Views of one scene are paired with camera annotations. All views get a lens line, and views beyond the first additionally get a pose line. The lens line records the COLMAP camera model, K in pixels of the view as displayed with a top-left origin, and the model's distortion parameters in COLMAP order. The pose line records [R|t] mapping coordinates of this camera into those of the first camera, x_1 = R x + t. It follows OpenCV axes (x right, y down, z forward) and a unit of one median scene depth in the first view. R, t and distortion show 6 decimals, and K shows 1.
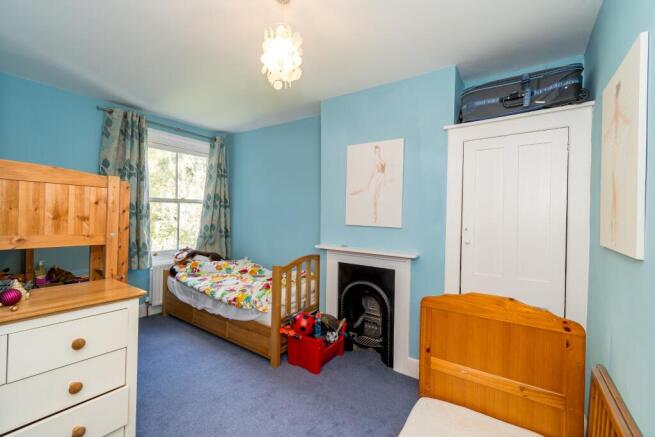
lens RADIAL K [[286.9, 0, 326.8], [0, 286.9, 214.0], [0, 0, 1]] dist [-0.006003, -0.000178]
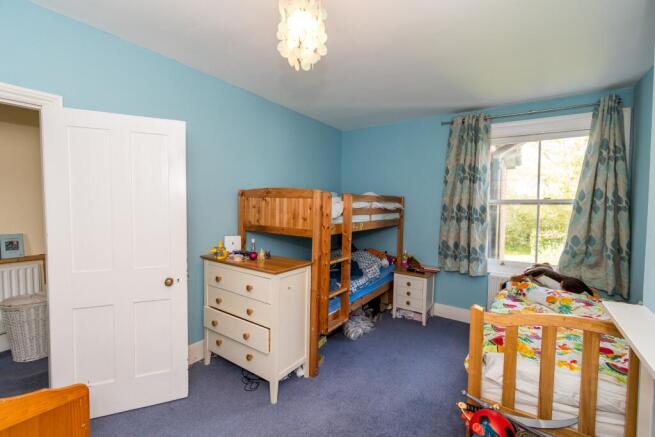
lens RADIAL K [[286.9, 0, 327.9], [0, 286.9, 217.0], [0, 0, 1]] dist [-0.006003, -0.000178]
pose [[-0.004682, 0.017825, -0.999830, 0.259219], [-0.016571, 0.999702, 0.017900, -0.009594], [0.999852, 0.016652, -0.004386, 0.416334]]
